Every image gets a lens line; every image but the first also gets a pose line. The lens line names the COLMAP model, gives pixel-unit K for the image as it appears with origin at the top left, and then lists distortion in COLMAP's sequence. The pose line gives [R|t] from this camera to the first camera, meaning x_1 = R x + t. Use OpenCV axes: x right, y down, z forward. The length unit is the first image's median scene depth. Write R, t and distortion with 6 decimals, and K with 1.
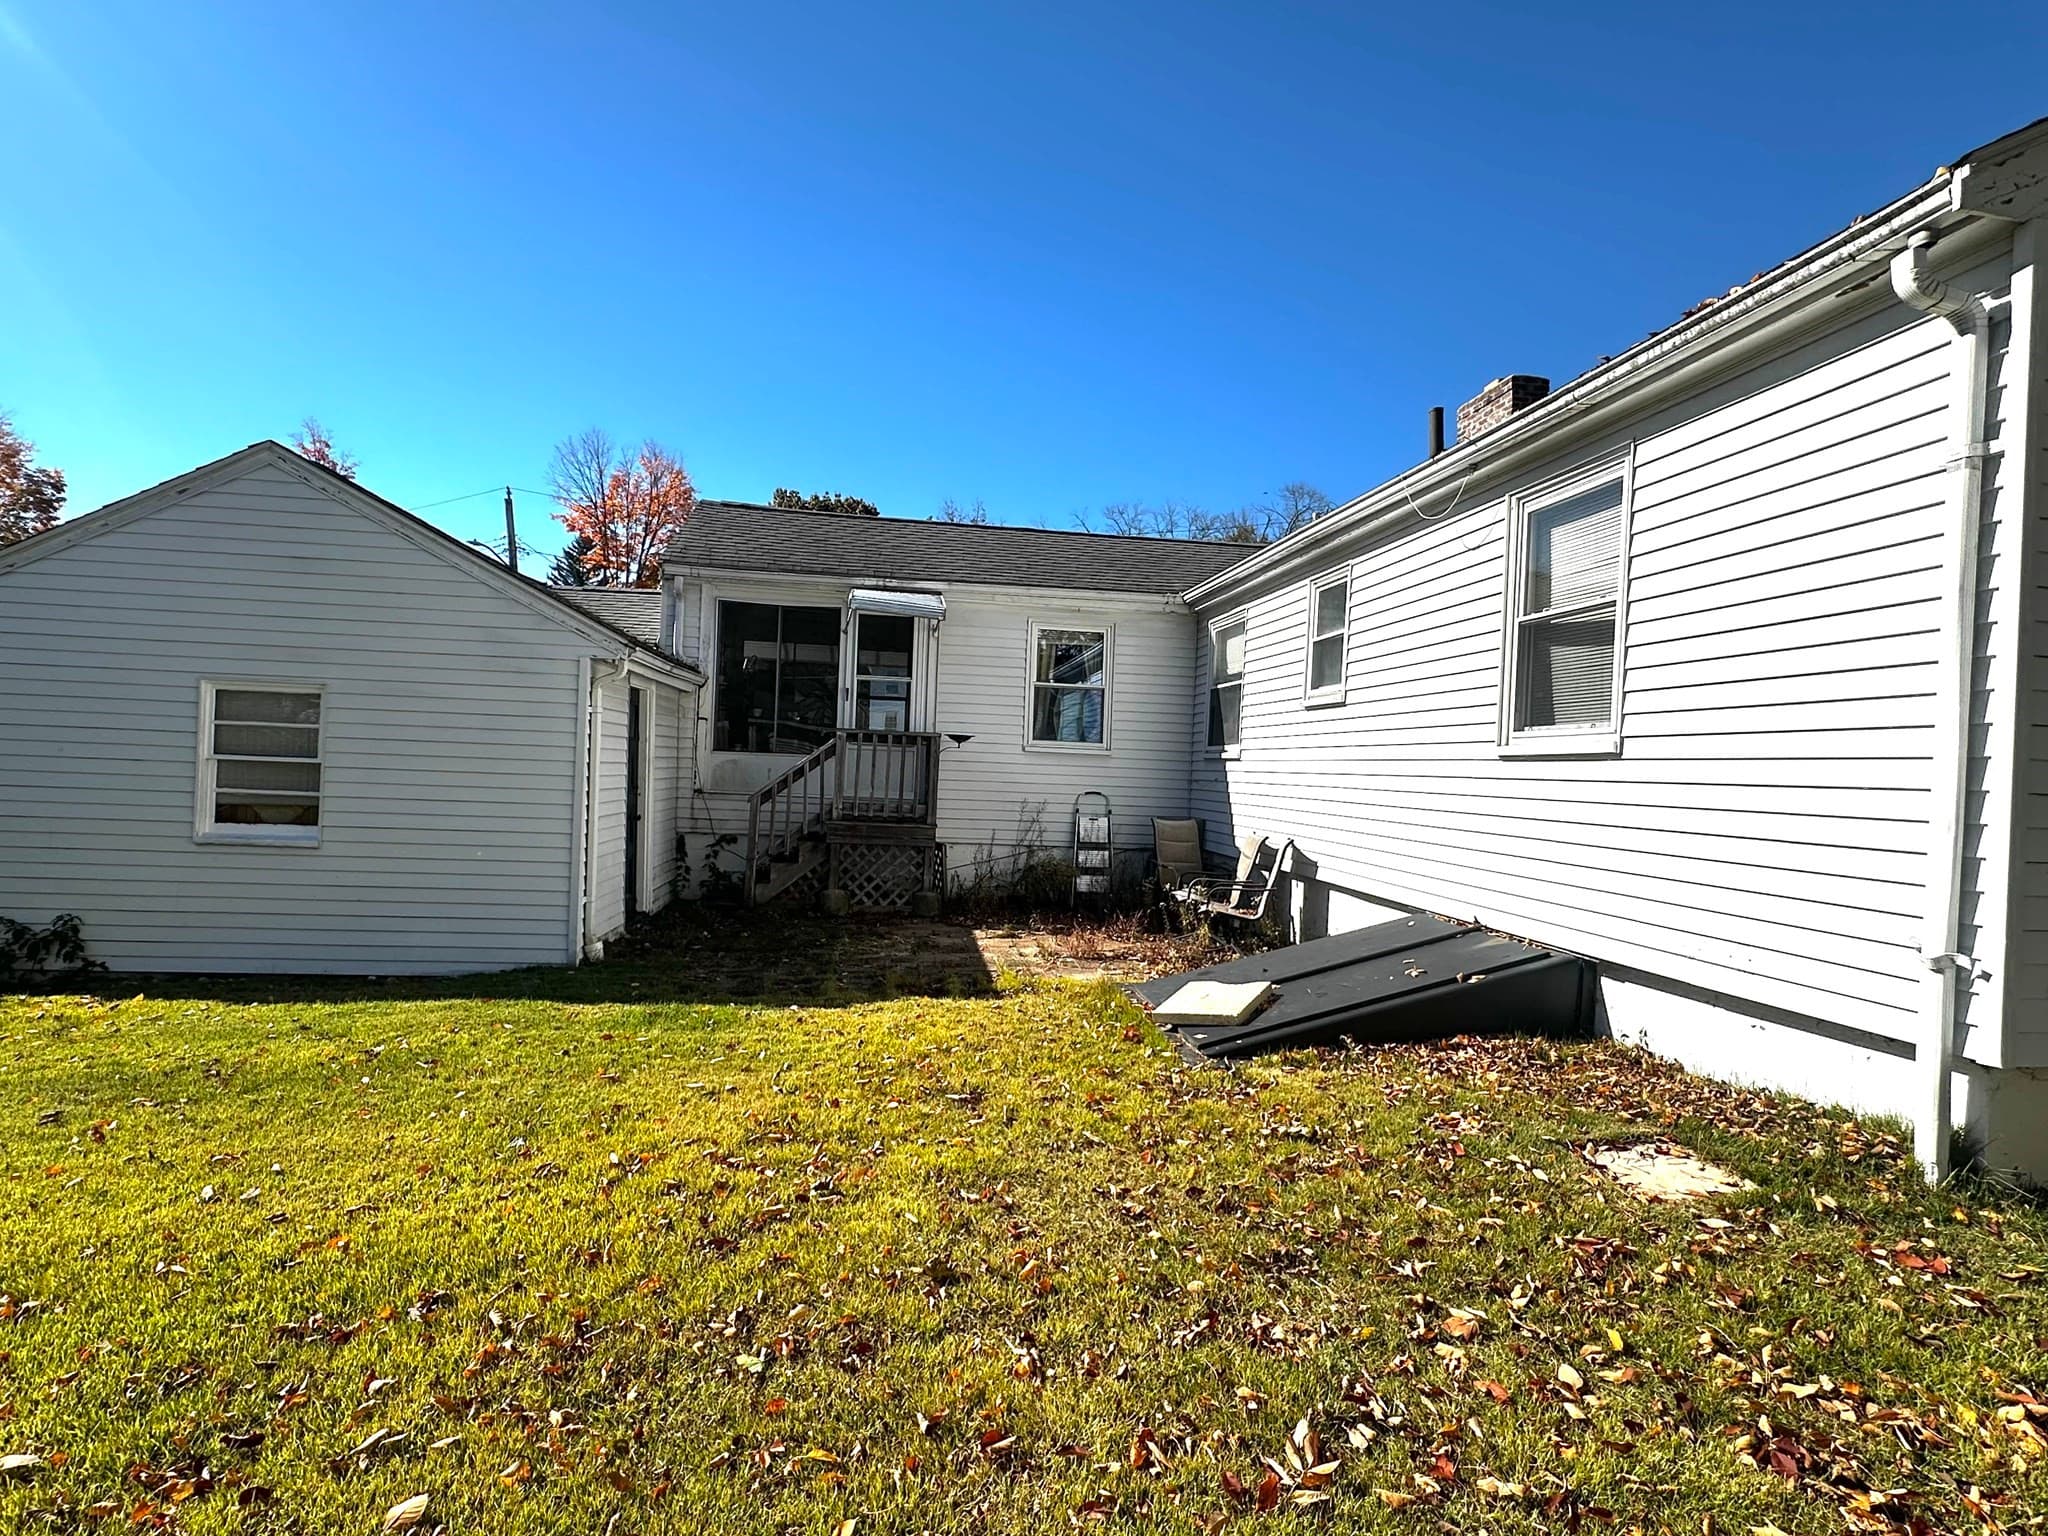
lens RADIAL K [[1030.5, 0, 1024.3], [0, 1030.5, 767.9], [0, 0, 1]] dist [-0.004113, 0.000444]
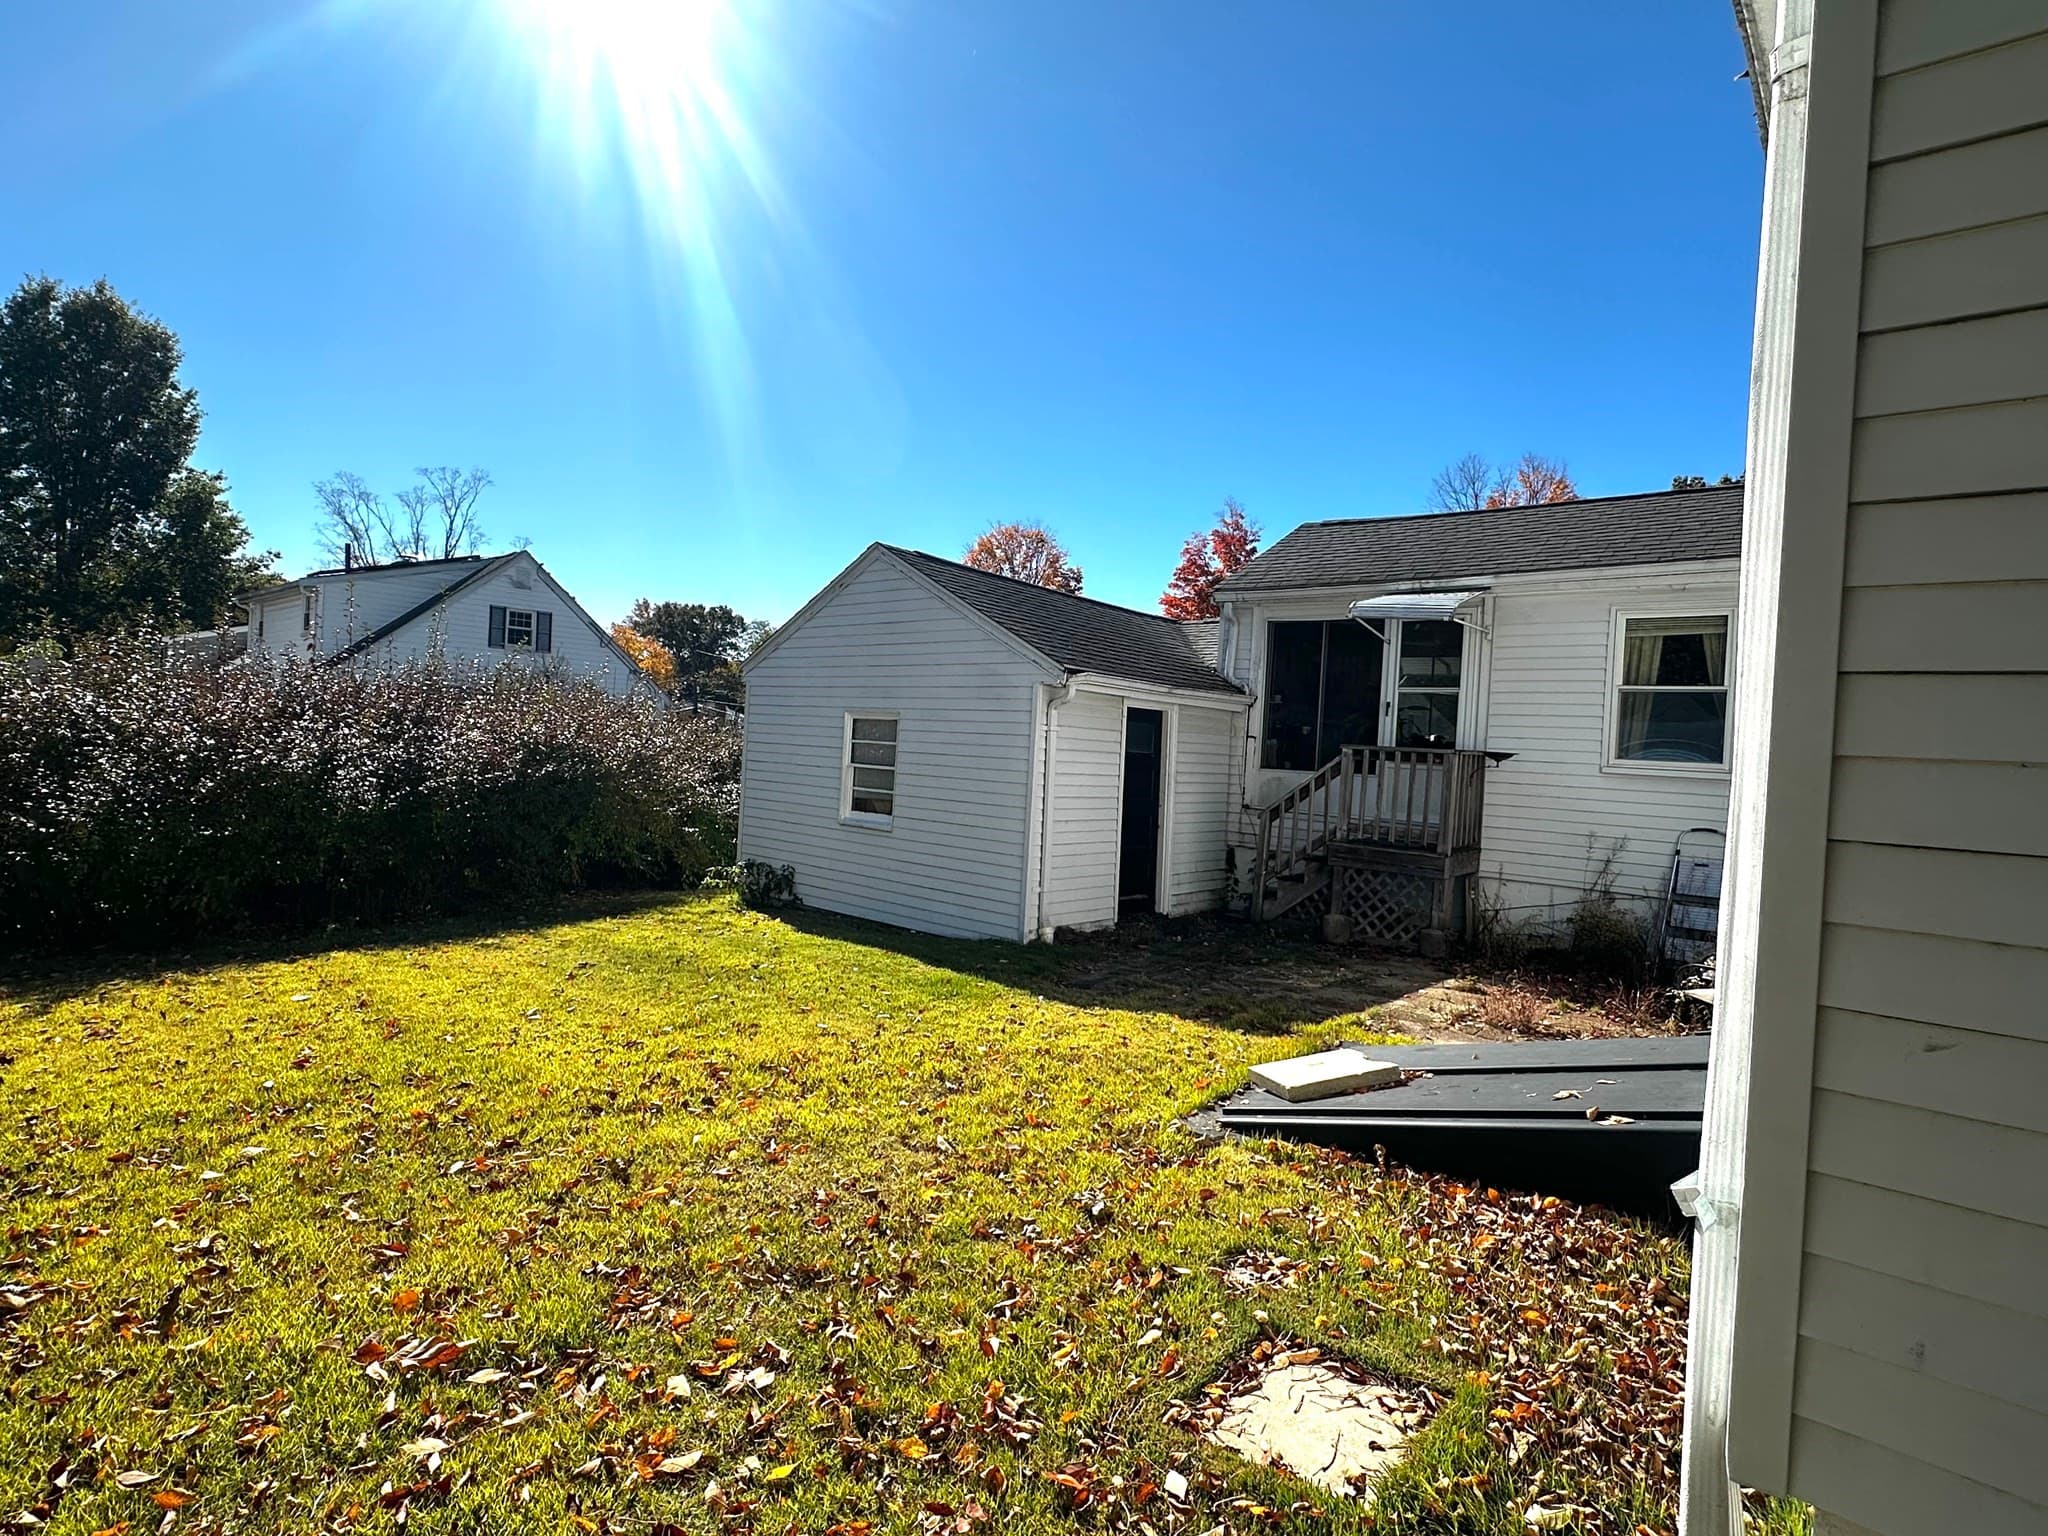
lens RADIAL K [[1030.5, 0, 1027.4], [0, 1030.5, 765.7], [0, 0, 1]] dist [-0.004113, 0.000444]
pose [[0.669941, 0.008444, -0.742366, 0.390992], [-0.028911, 0.999474, -0.014722, 0.003756], [0.741851, 0.031326, 0.669833, 0.177950]]
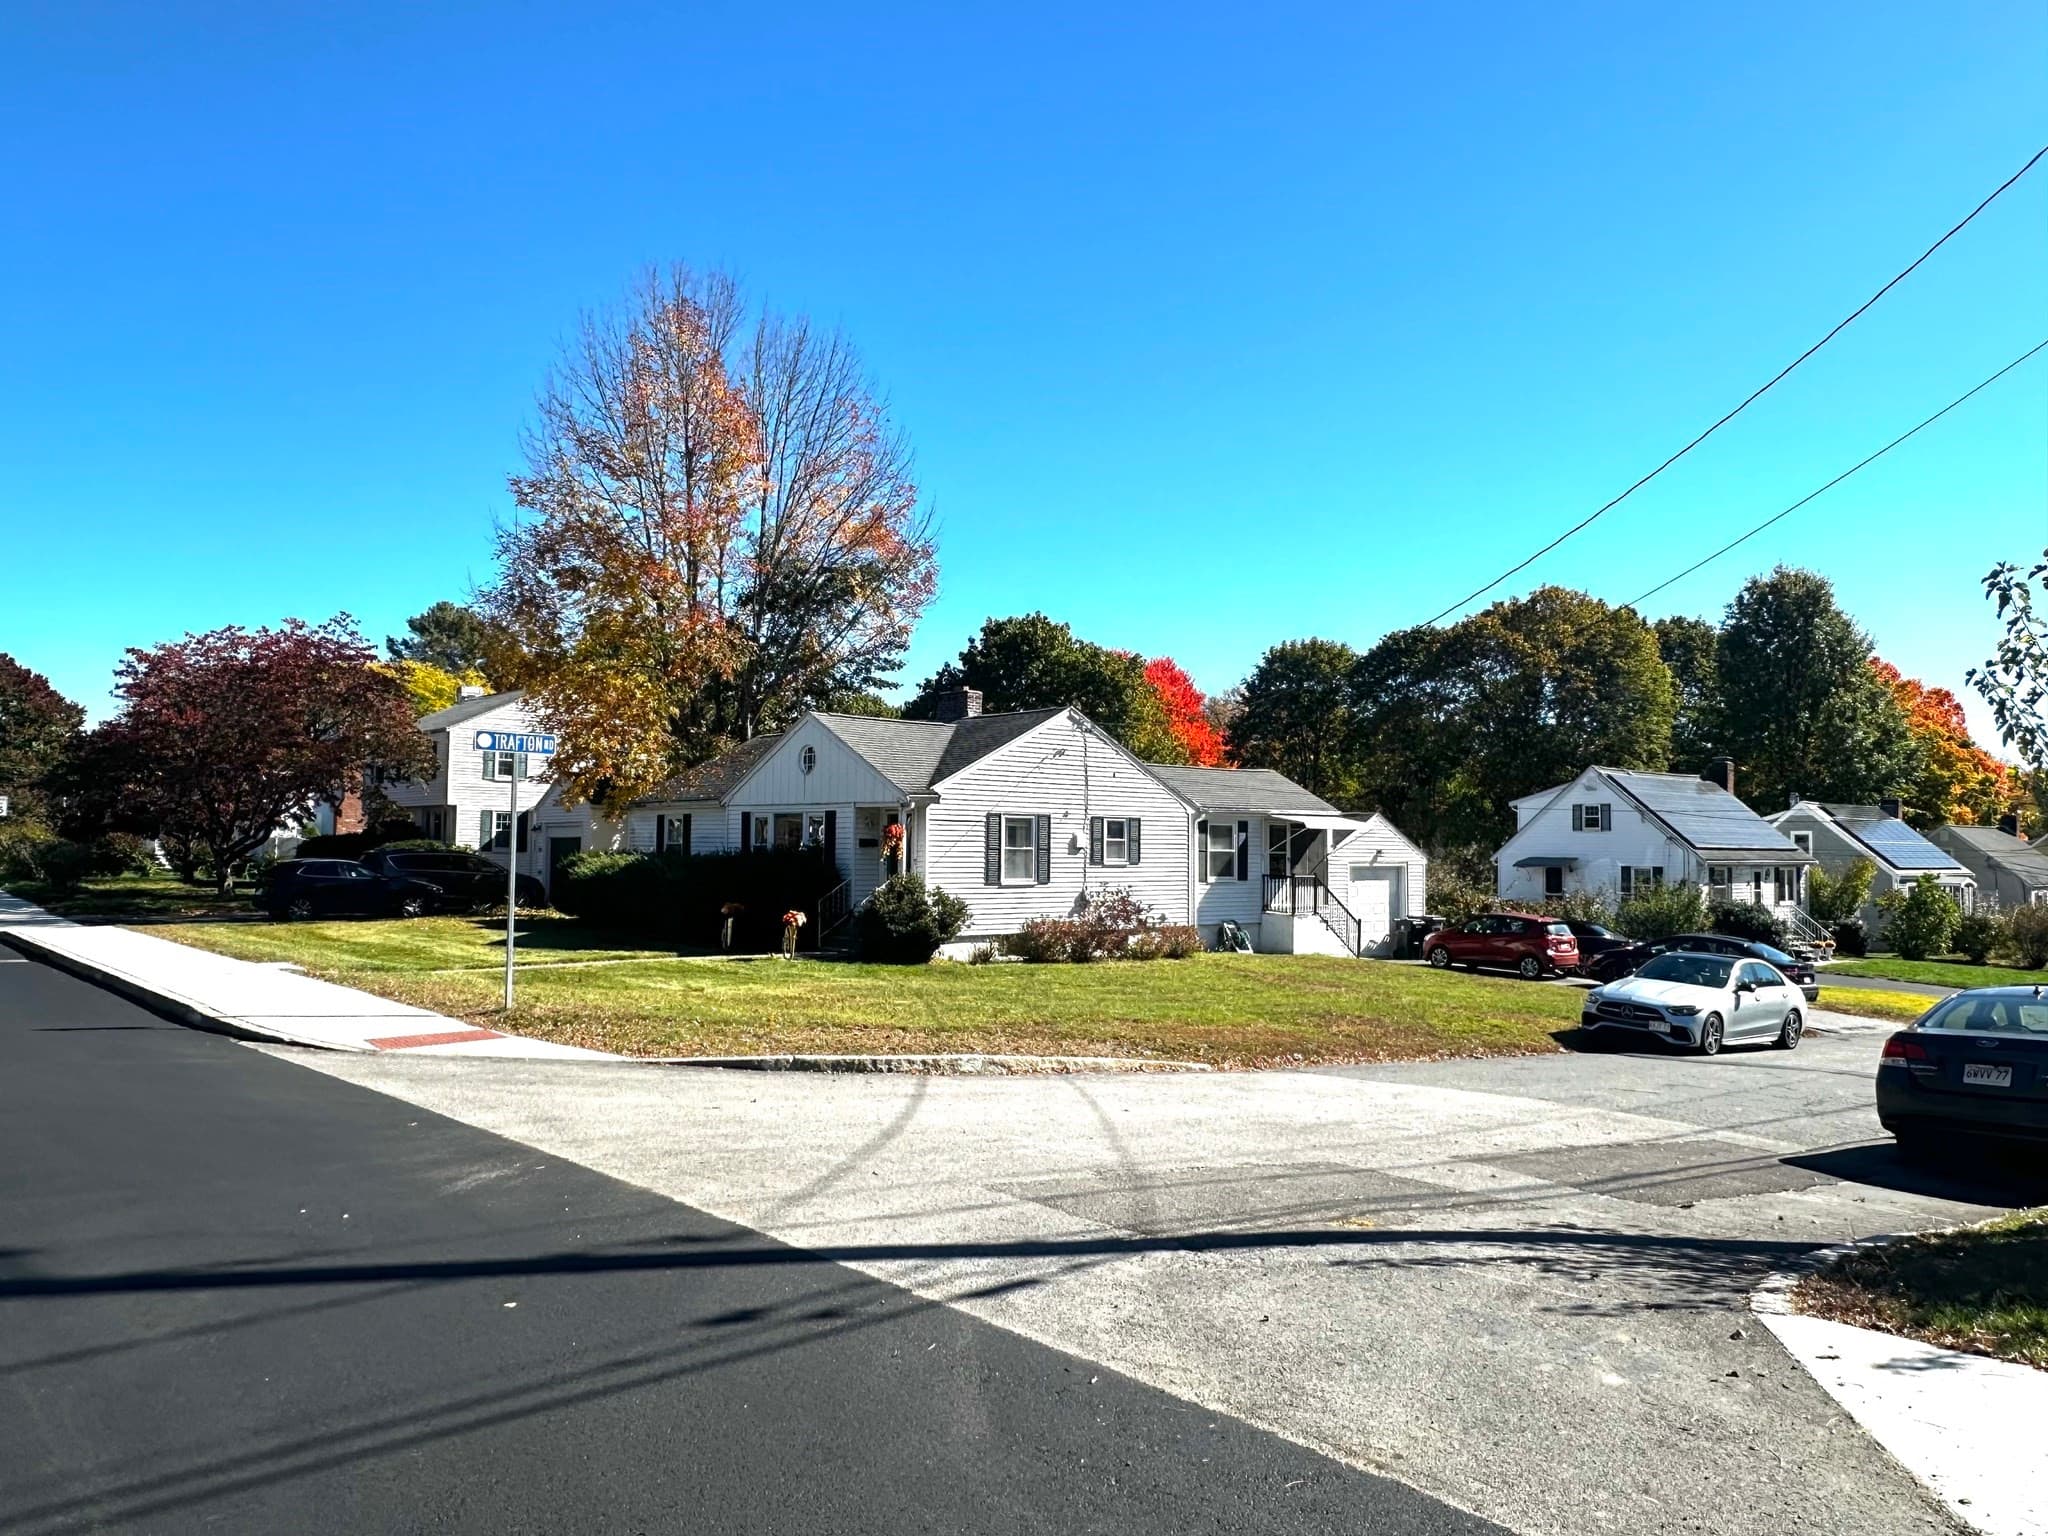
lens RADIAL K [[1420.7, 0, 1032.0], [0, 1420.7, 771.7], [0, 0, 1]] dist [-0.003635, -0.000207]
pose [[-0.826795, -0.081149, -0.556620, 2.651707], [-0.047412, 0.996072, -0.074791, -0.012171], [0.560502, -0.035446, -0.827394, 4.782283]]
